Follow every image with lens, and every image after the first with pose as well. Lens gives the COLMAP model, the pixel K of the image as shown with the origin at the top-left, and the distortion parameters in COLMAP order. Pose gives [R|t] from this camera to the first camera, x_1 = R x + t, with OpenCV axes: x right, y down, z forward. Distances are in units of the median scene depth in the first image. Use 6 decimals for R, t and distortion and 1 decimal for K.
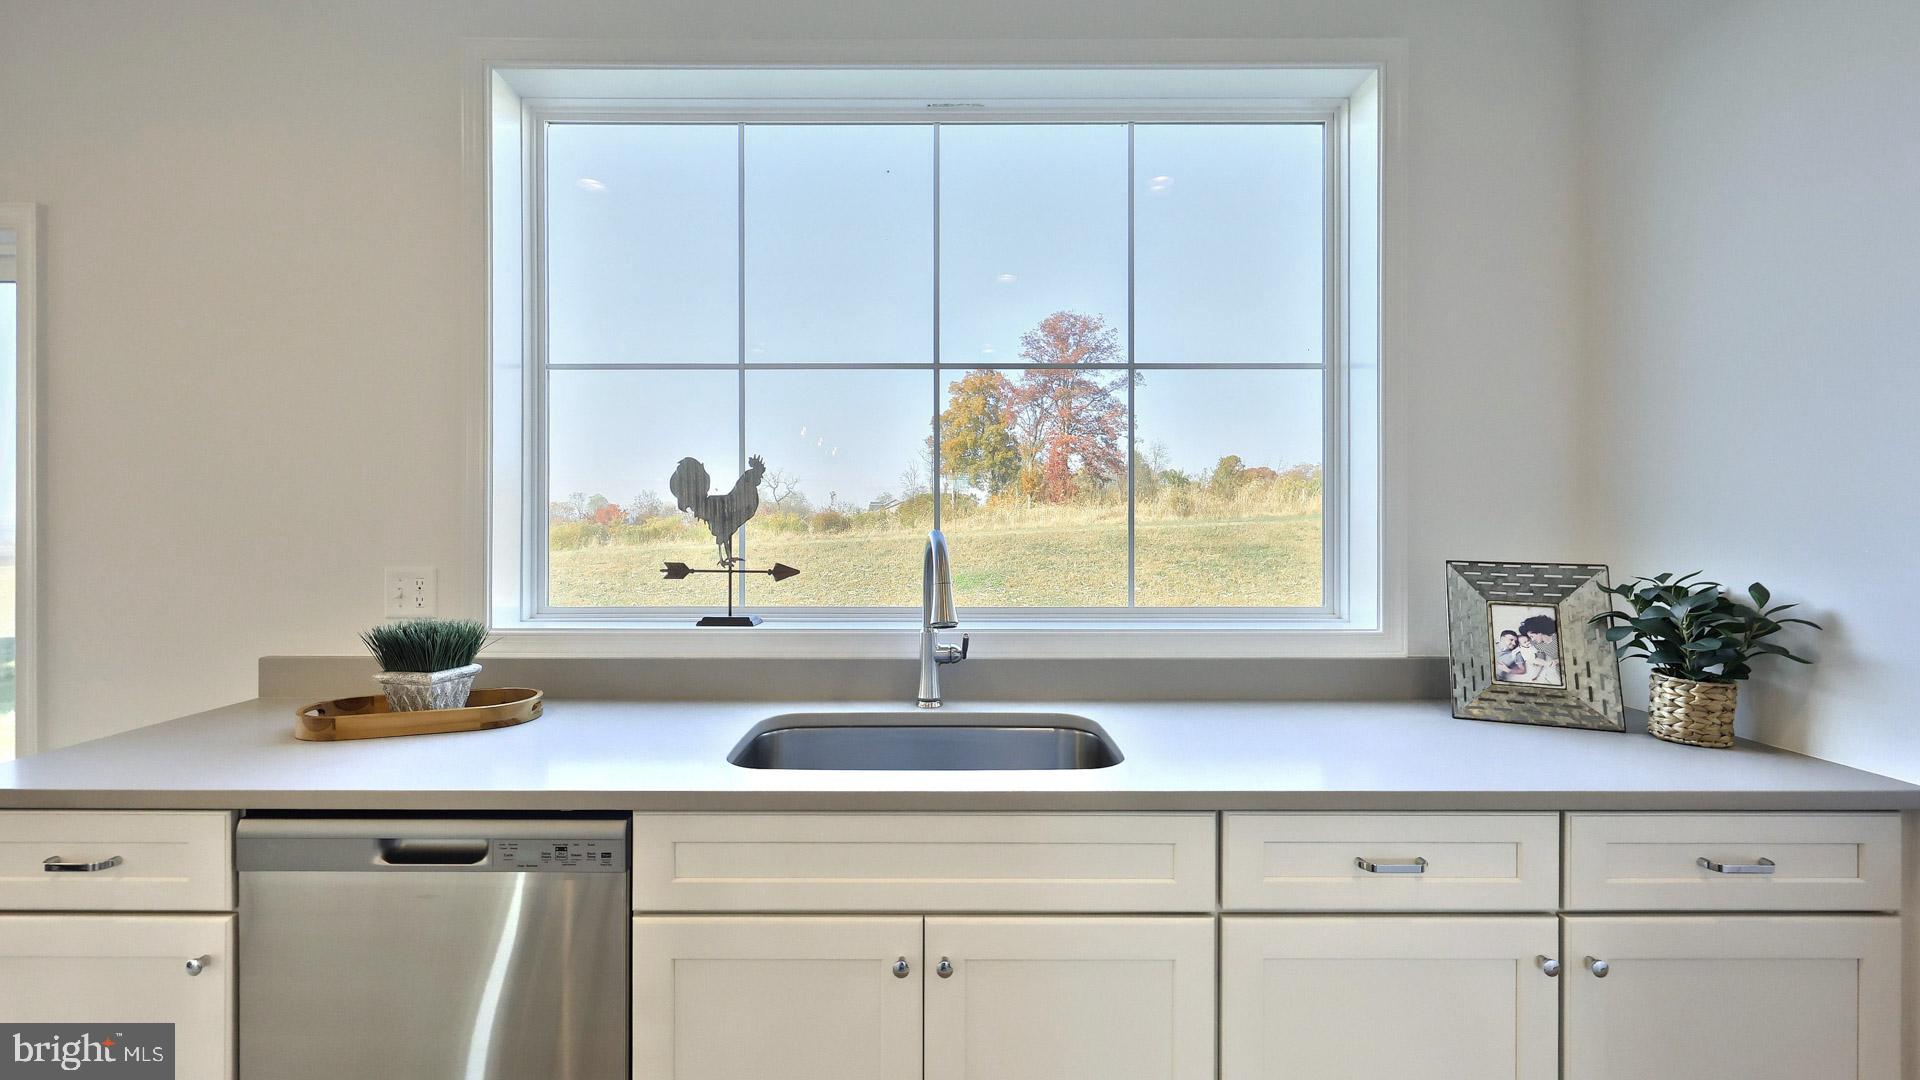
lens RADIAL K [[764.4, 0, 949.4], [0, 764.4, 520.6], [0, 0, 1]] dist [-0.003677, -0.000278]
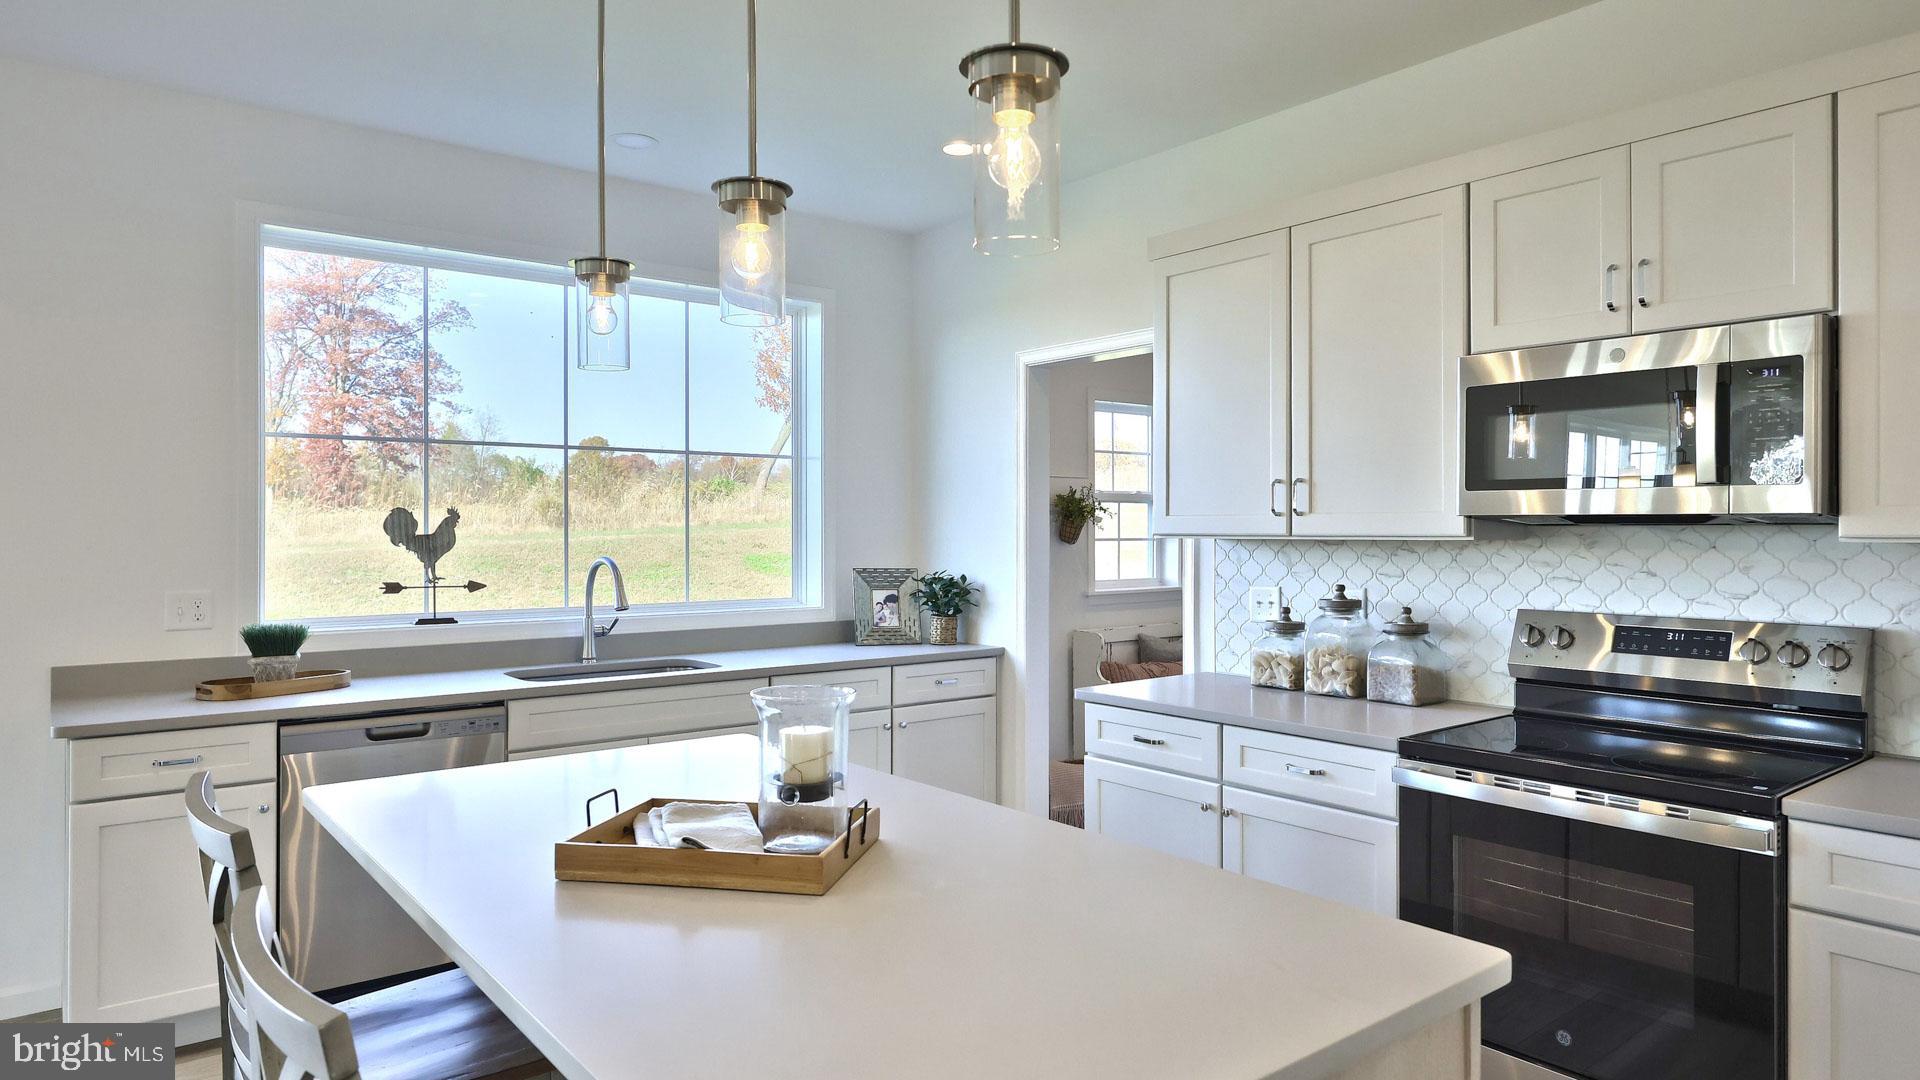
lens RADIAL K [[1127.1, 0, 960.0], [0, 1127.1, 540.0], [0, 0, 1]] dist [0.021403, 0.000073]
pose [[0.783610, -0.005577, 0.621228, -0.903533], [-0.000668, 0.999952, 0.009819, -0.047377], [-0.621253, -0.008110, 0.783568, -1.395139]]
